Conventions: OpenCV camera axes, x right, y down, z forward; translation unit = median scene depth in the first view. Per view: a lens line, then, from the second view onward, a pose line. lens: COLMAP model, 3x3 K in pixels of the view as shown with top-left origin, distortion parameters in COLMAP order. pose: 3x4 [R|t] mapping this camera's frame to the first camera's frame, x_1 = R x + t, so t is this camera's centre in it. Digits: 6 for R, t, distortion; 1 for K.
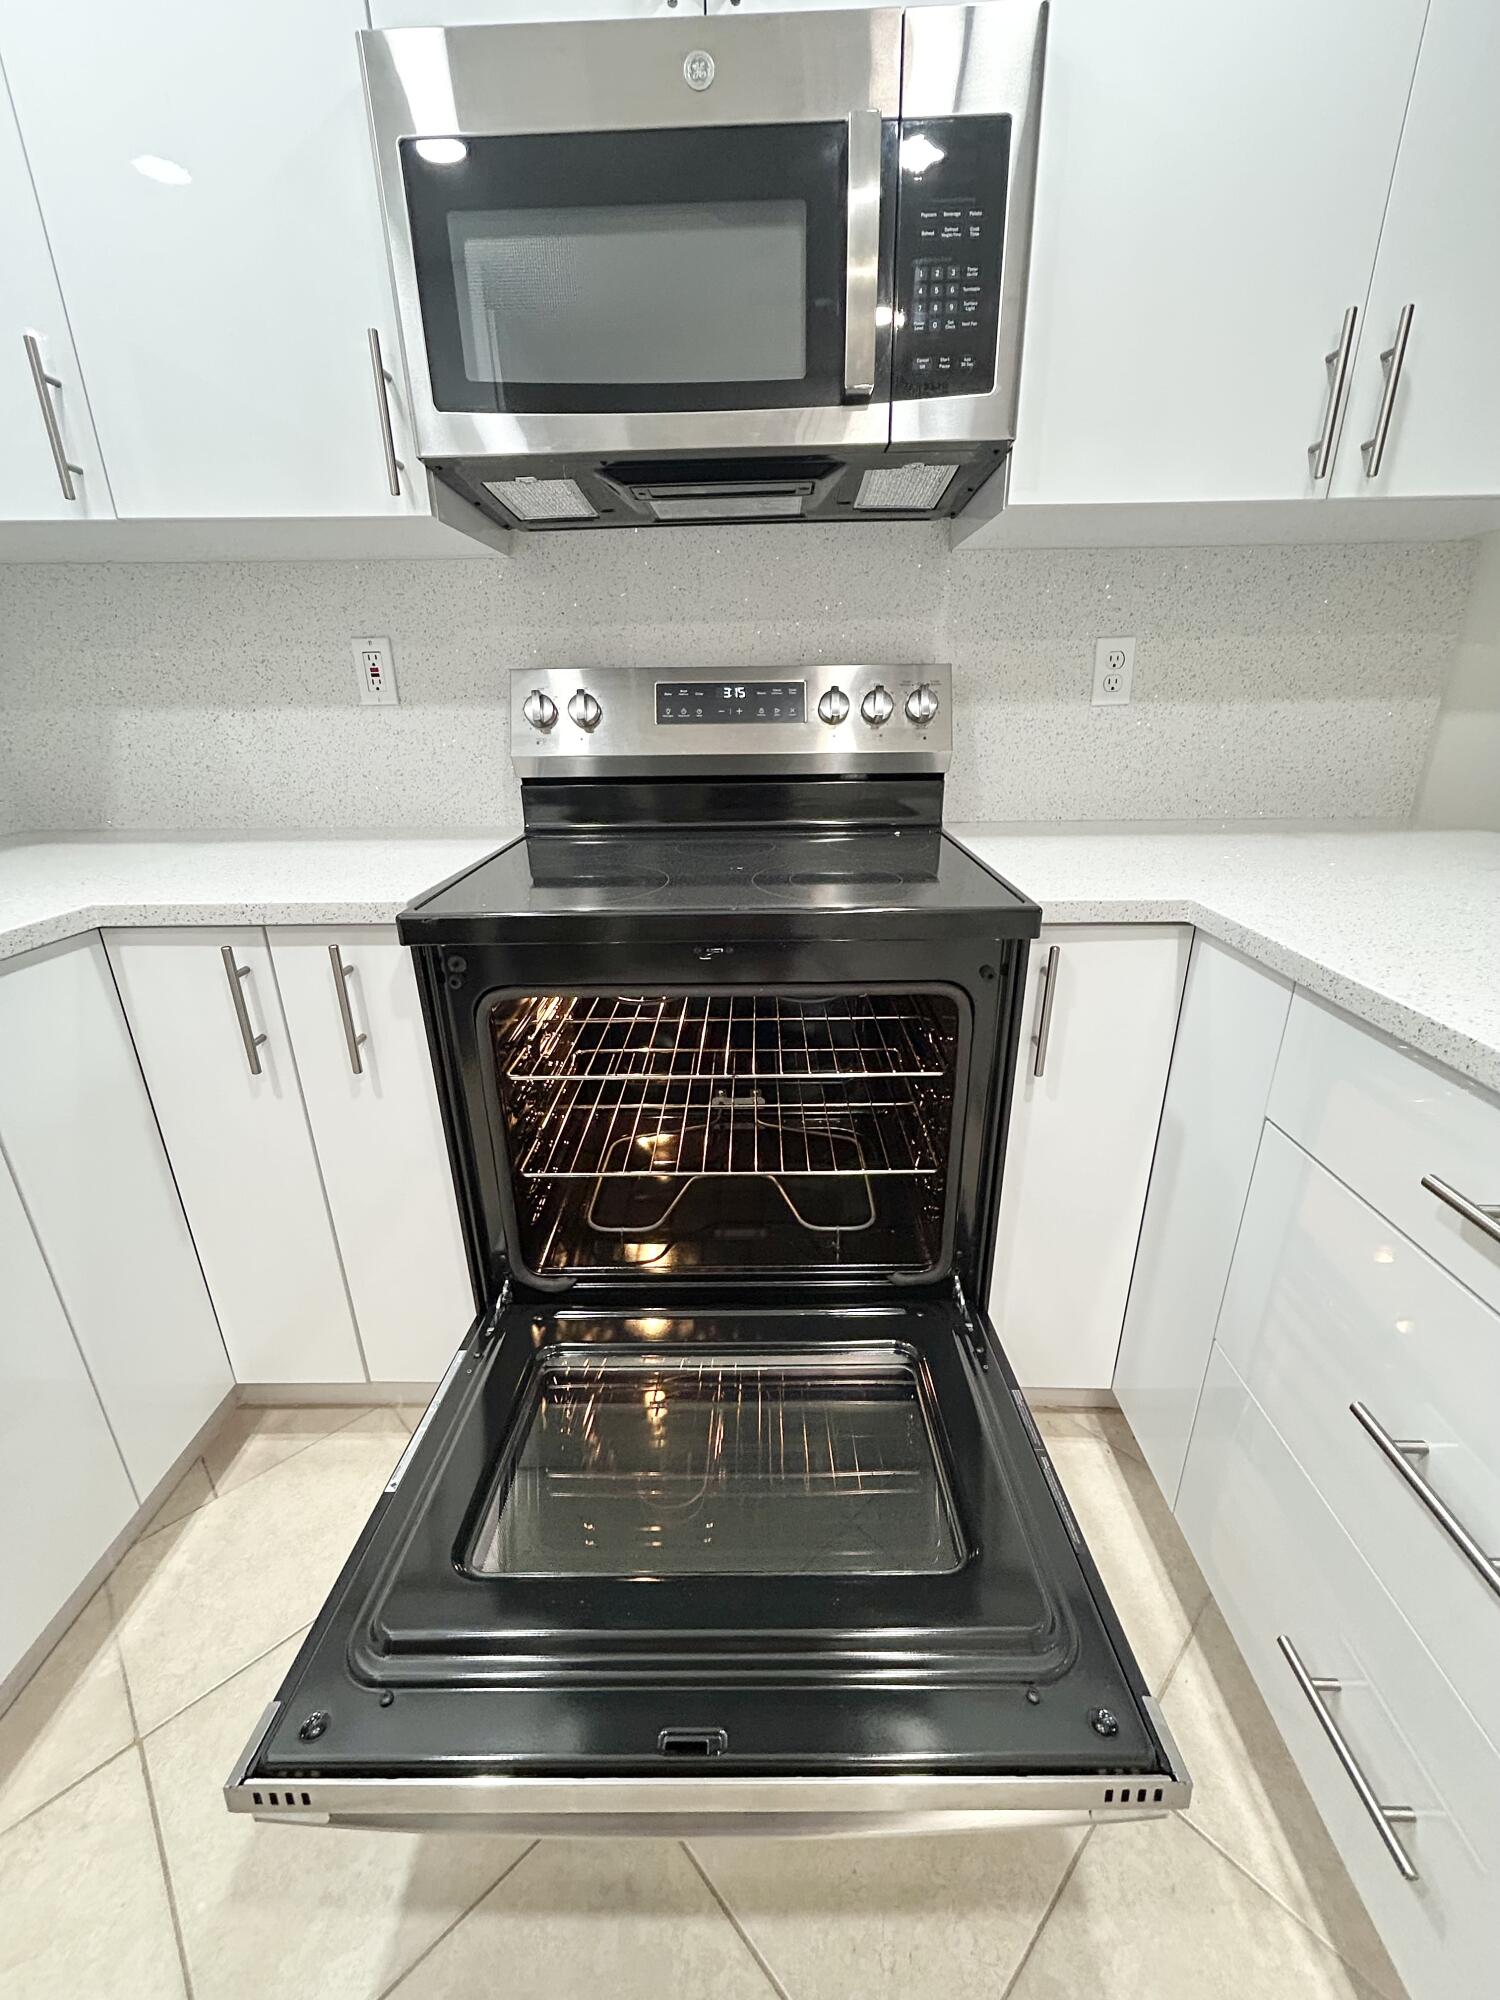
lens RADIAL K [[813.4, 0, 750.0], [0, 813.4, 1000.0], [0, 0, 1]] dist [0.001315, 0.000174]
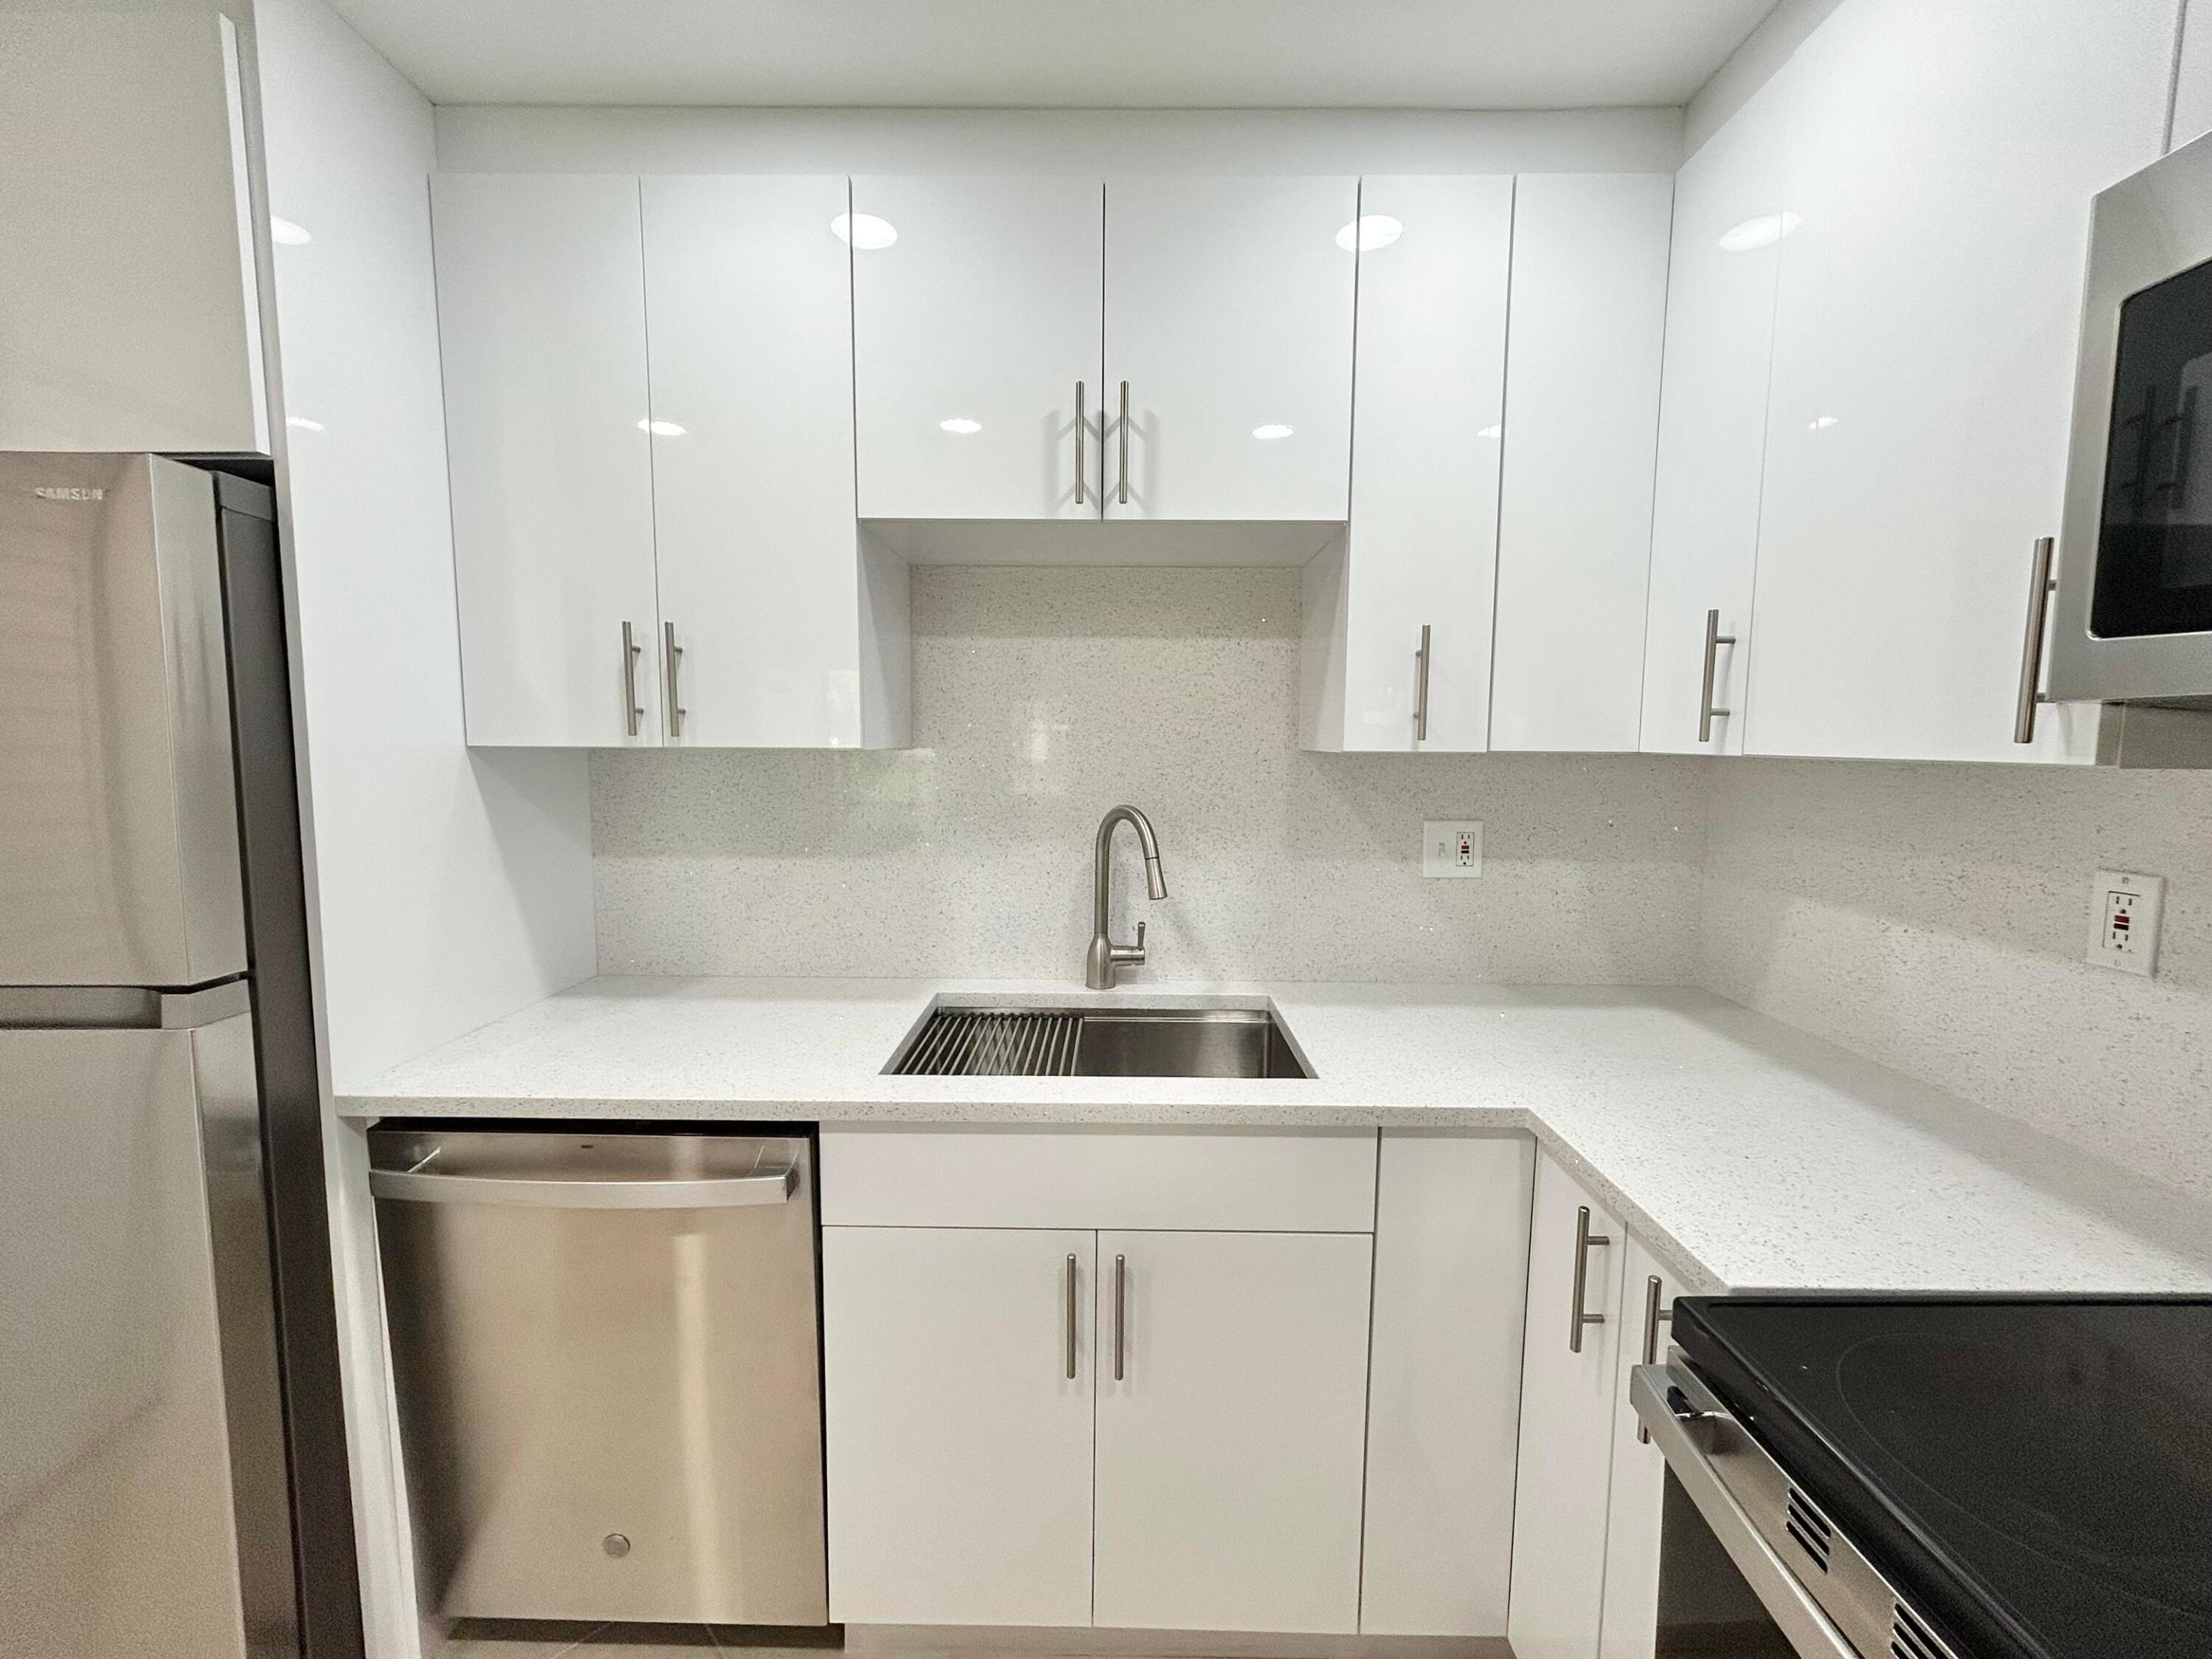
lens RADIAL K [[899.6, 0, 1107.8], [0, 899.6, 824.3], [0, 0, 1]] dist [0.001315, 0.000174]
pose [[0.015561, 0.105827, -0.994263, 0.215640], [-0.359692, 0.928406, 0.093188, -0.254739], [0.932941, 0.356178, 0.052513, 0.199345]]
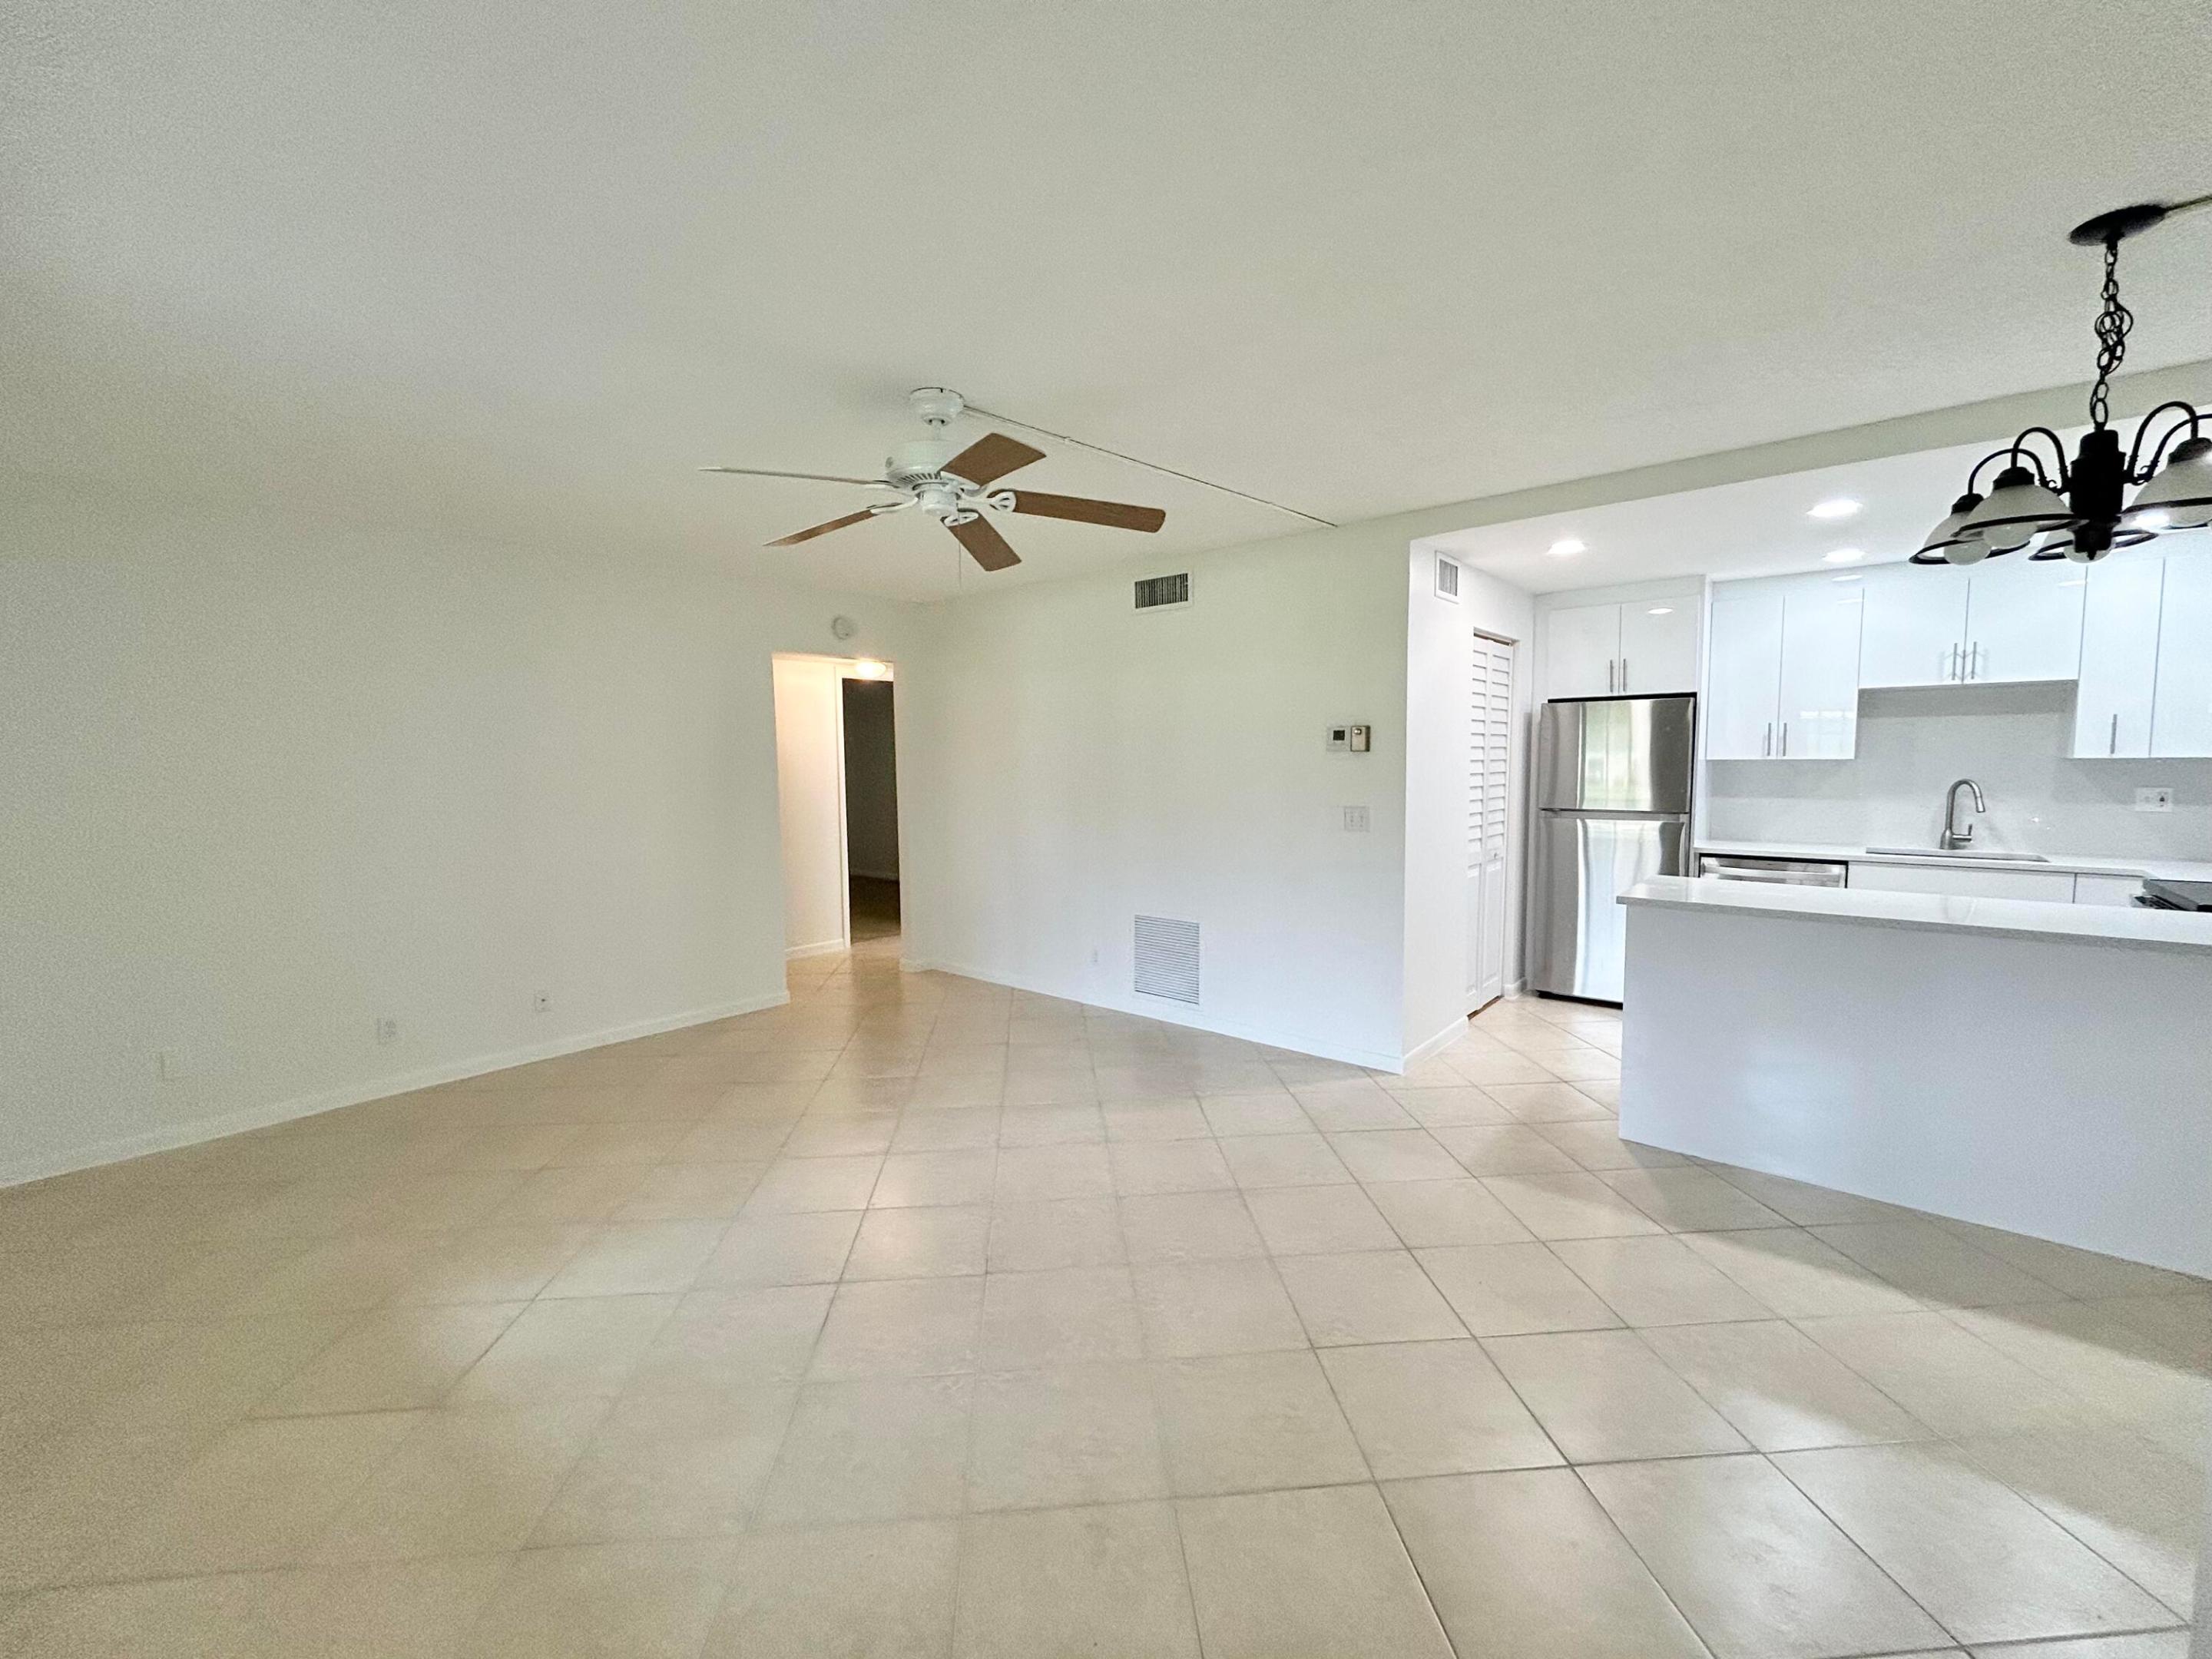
lens RADIAL K [[907.2, 0, 1110.0], [0, 907.2, 832.8], [0, 0, 1]] dist [-0.000849, -0.000150]
pose [[-0.632637, 0.083388, -0.769946, 3.273200], [-0.257947, 0.914731, 0.311014, -0.221148], [0.730229, 0.395364, -0.557183, -0.059438]]
